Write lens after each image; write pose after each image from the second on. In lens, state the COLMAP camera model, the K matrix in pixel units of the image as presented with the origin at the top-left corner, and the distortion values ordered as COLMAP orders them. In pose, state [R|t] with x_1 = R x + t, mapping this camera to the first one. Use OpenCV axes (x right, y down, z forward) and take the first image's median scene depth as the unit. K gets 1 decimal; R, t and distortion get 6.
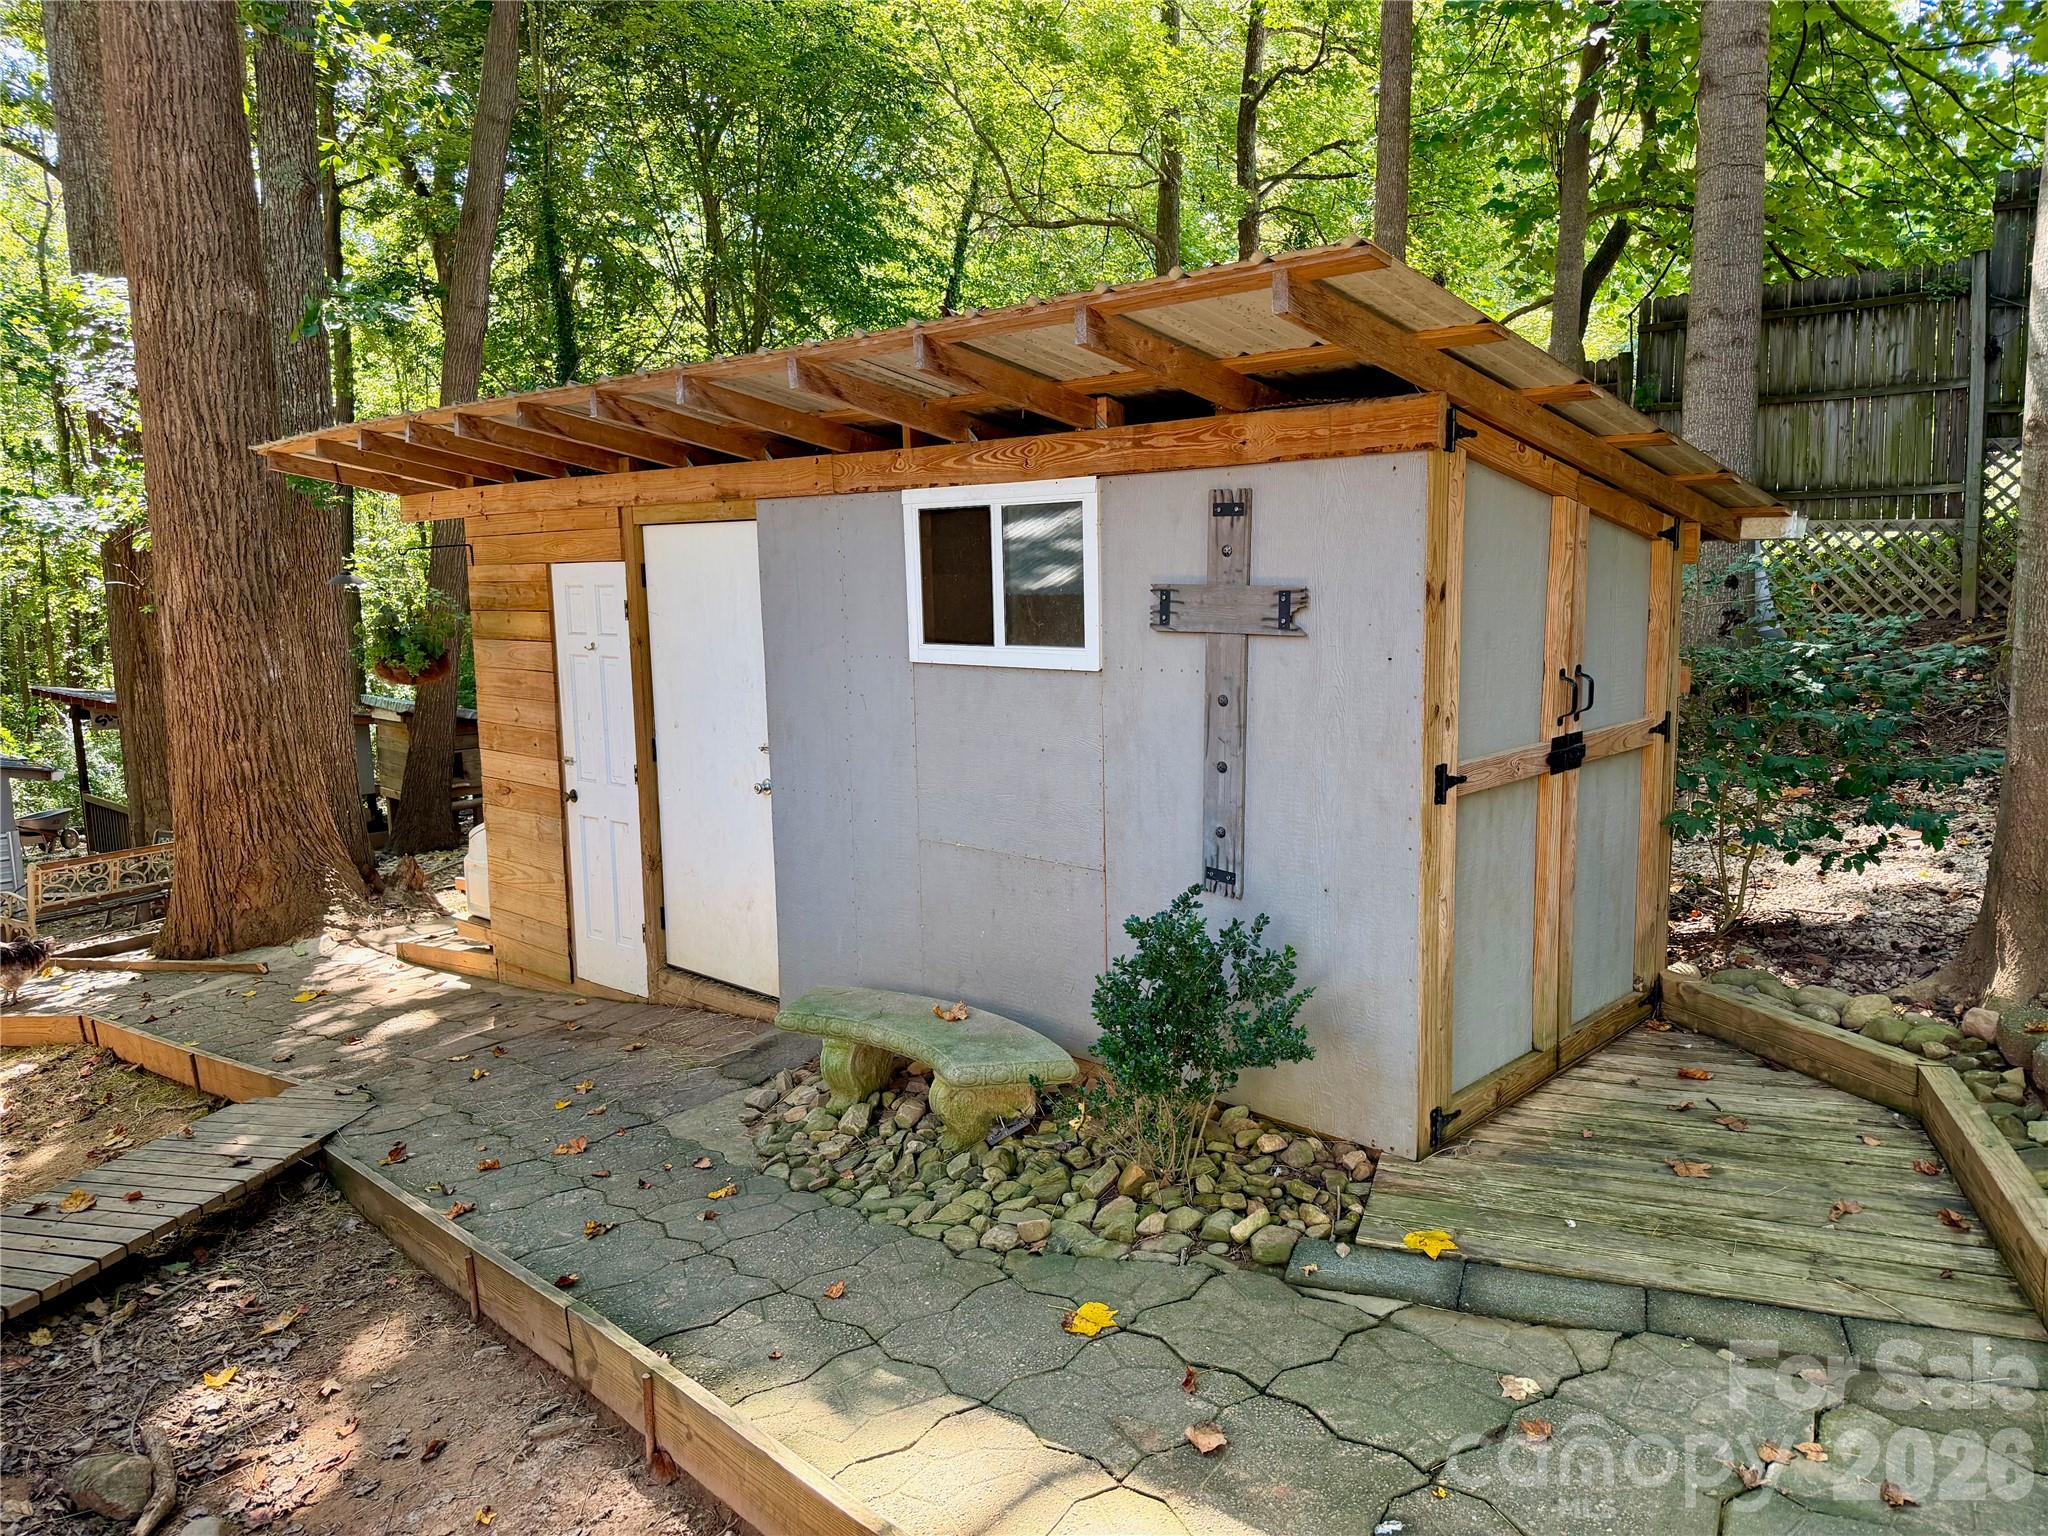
lens RADIAL K [[1462.9, 0, 1025.4], [0, 1462.9, 725.1], [0, 0, 1]] dist [-0.004219, -0.002222]
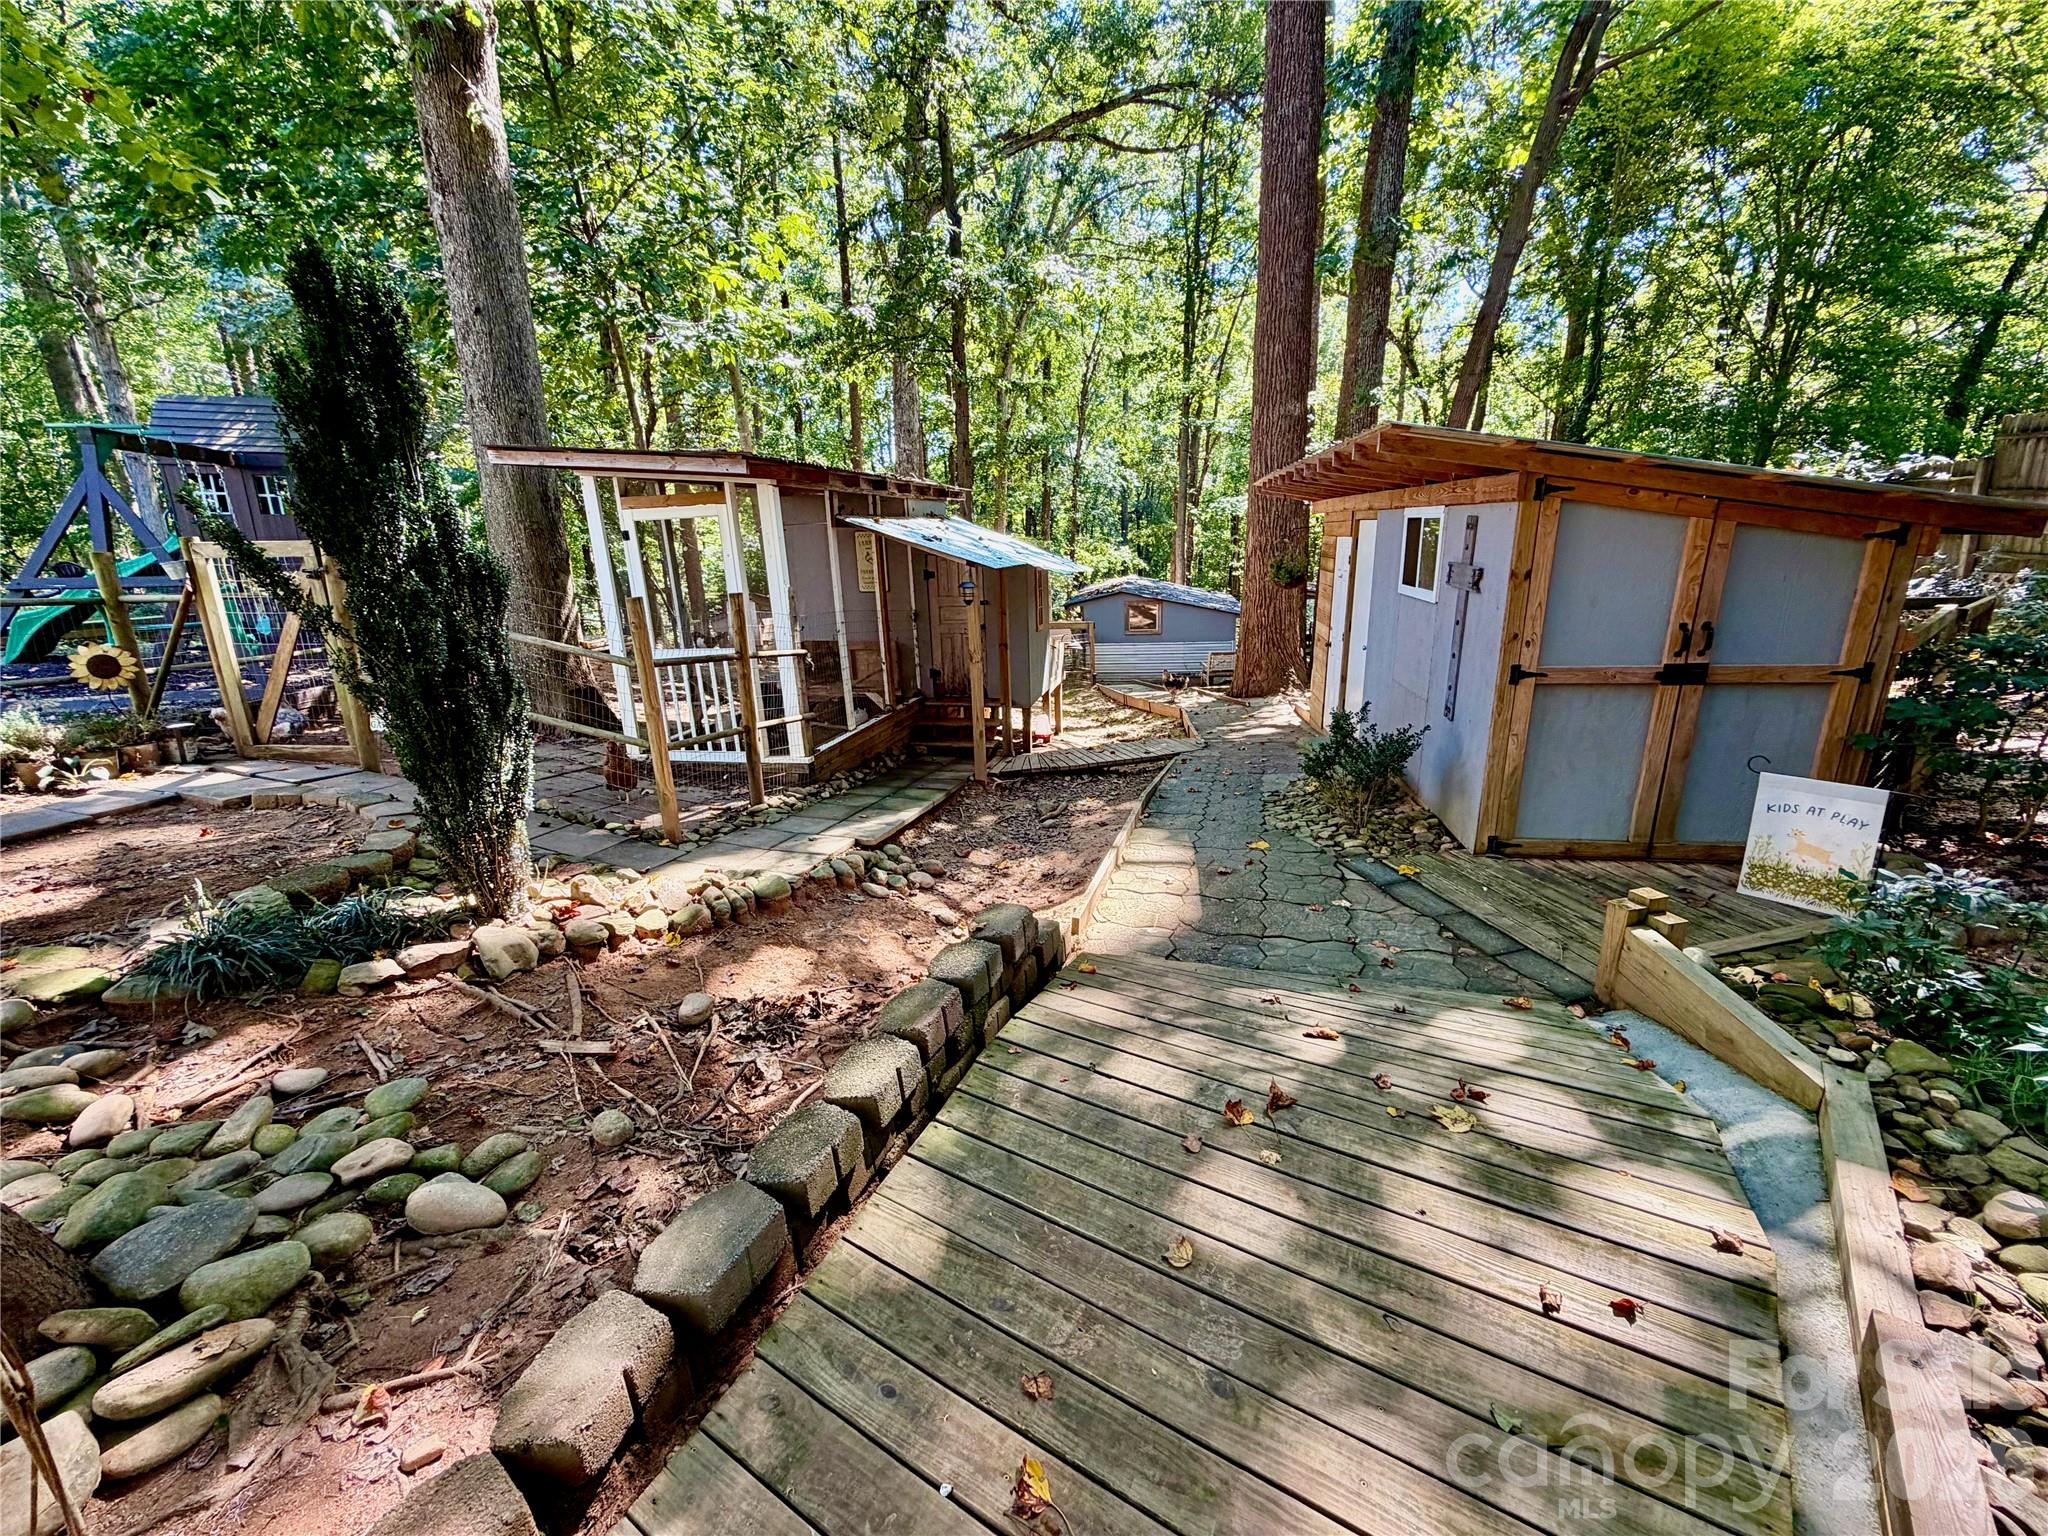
lens RADIAL K [[809.4, 0, 1024.0], [0, 809.4, 768.0], [0, 0, 1]] dist [-0.000102, -0.000040]
pose [[0.572686, 0.235270, -0.785289, 0.699768], [-0.072200, 0.968686, 0.237562, -0.043460], [0.816589, -0.079351, 0.571739, -0.151424]]
